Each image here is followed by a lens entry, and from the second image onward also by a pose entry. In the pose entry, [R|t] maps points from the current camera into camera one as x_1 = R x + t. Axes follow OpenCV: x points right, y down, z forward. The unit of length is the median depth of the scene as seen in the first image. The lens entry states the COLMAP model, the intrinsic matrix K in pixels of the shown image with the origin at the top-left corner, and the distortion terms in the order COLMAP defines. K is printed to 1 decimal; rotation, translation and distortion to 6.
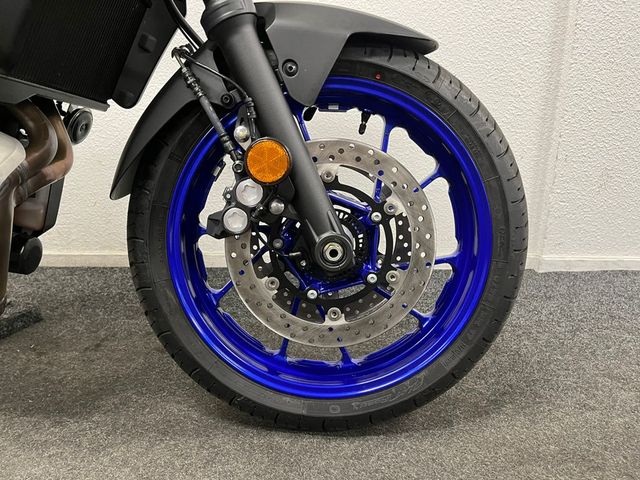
lens RADIAL K [[480.9, 0, 320.0], [0, 480.9, 240.0], [0, 0, 1]] dist [0.039797, 0.001714]
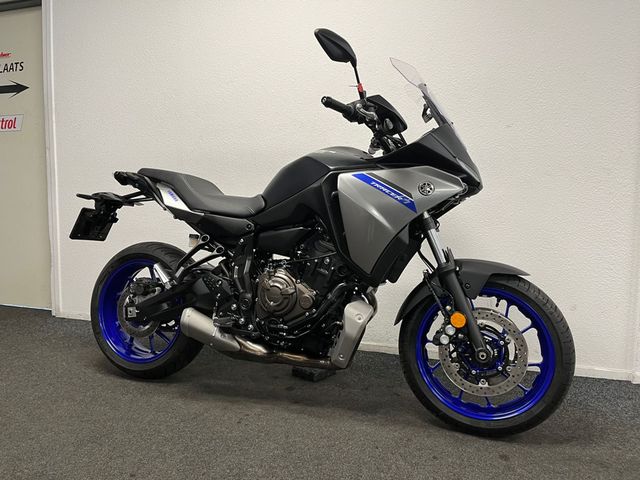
lens RADIAL K [[480.9, 0, 320.0], [0, 480.9, 240.0], [0, 0, 1]] dist [0.039797, 0.001714]
pose [[0.944475, 0.024874, -0.327641, 0.035659], [-0.084786, 0.981812, -0.169871, -0.063238], [0.317457, 0.188218, 0.929406, -1.667652]]
